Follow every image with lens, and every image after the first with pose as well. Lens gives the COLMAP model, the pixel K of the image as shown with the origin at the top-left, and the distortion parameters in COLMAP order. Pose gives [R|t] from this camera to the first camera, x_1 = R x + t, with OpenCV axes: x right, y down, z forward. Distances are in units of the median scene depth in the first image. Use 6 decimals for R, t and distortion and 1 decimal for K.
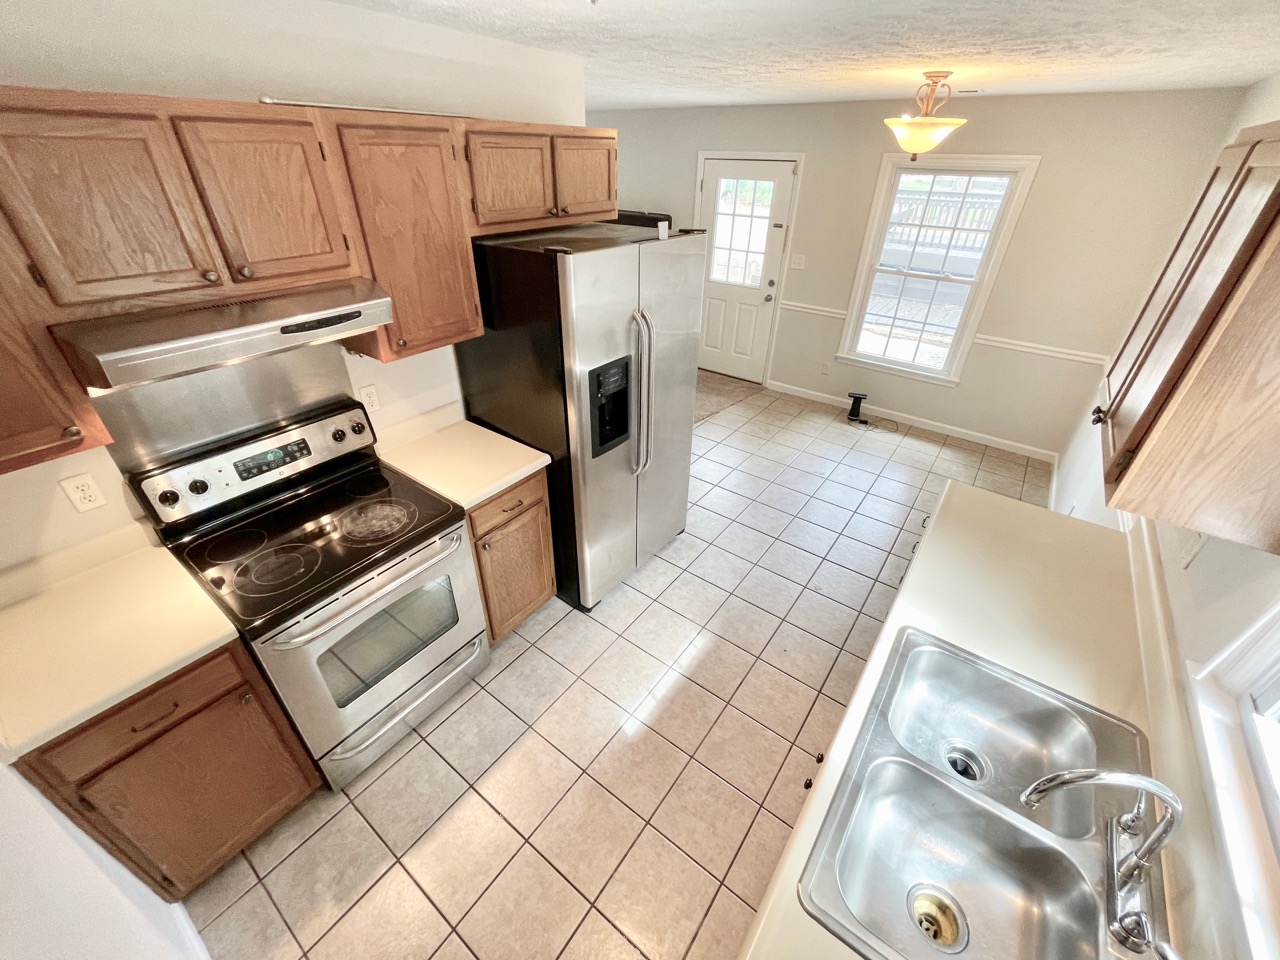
lens RADIAL K [[516.2, 0, 640.0], [0, 516.2, 480.0], [0, 0, 1]] dist [-0.000290, 0.000161]
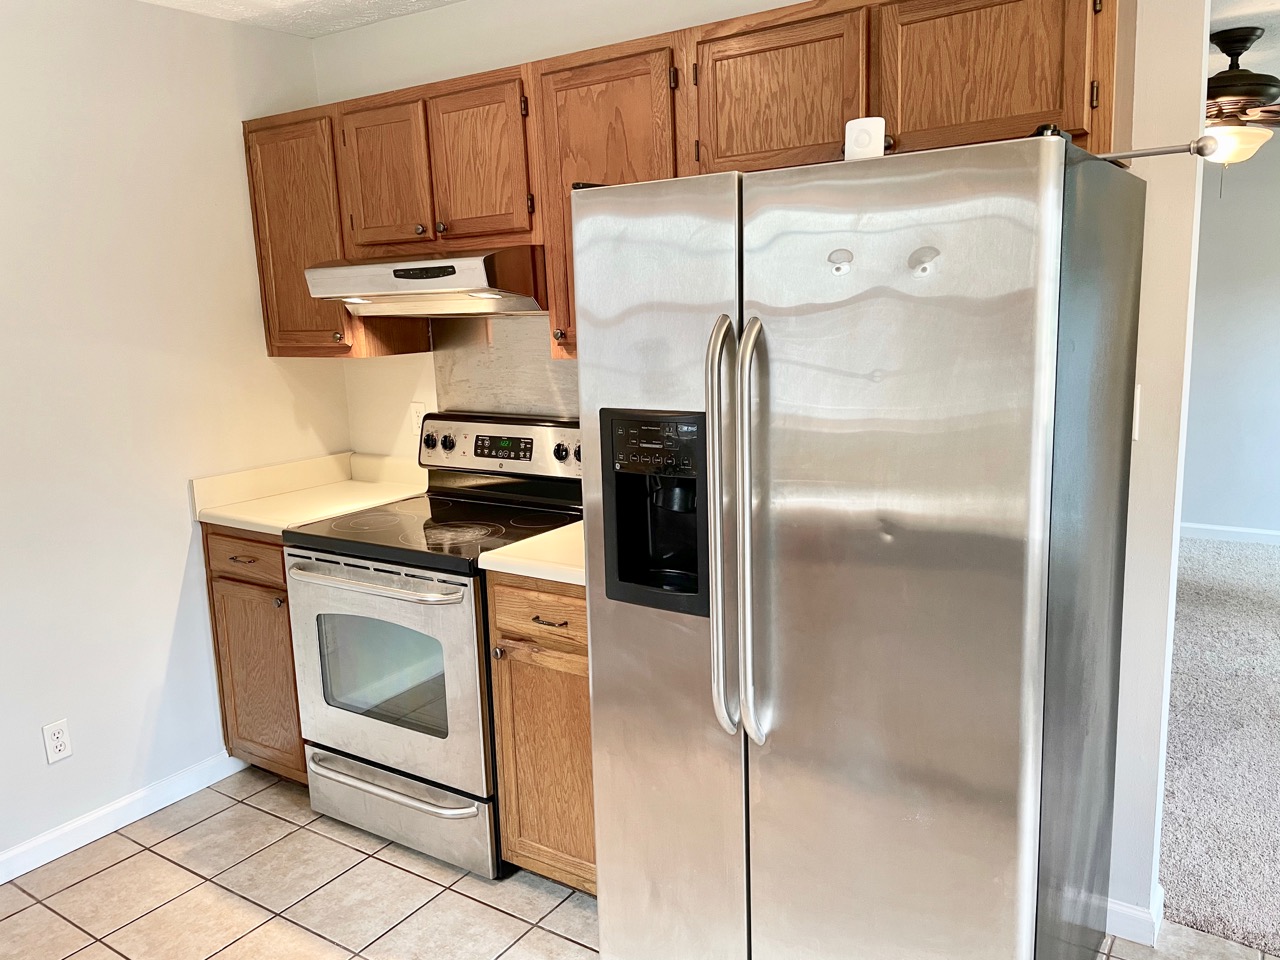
lens RADIAL K [[980.2, 0, 640.0], [0, 980.2, 480.0], [0, 0, 1]] dist [0.037536, 0.000839]
pose [[0.043662, 0.163206, -0.985625, 1.059463], [-0.500856, 0.857206, 0.119754, -0.346346], [0.864429, 0.488428, 0.119170, 1.153994]]
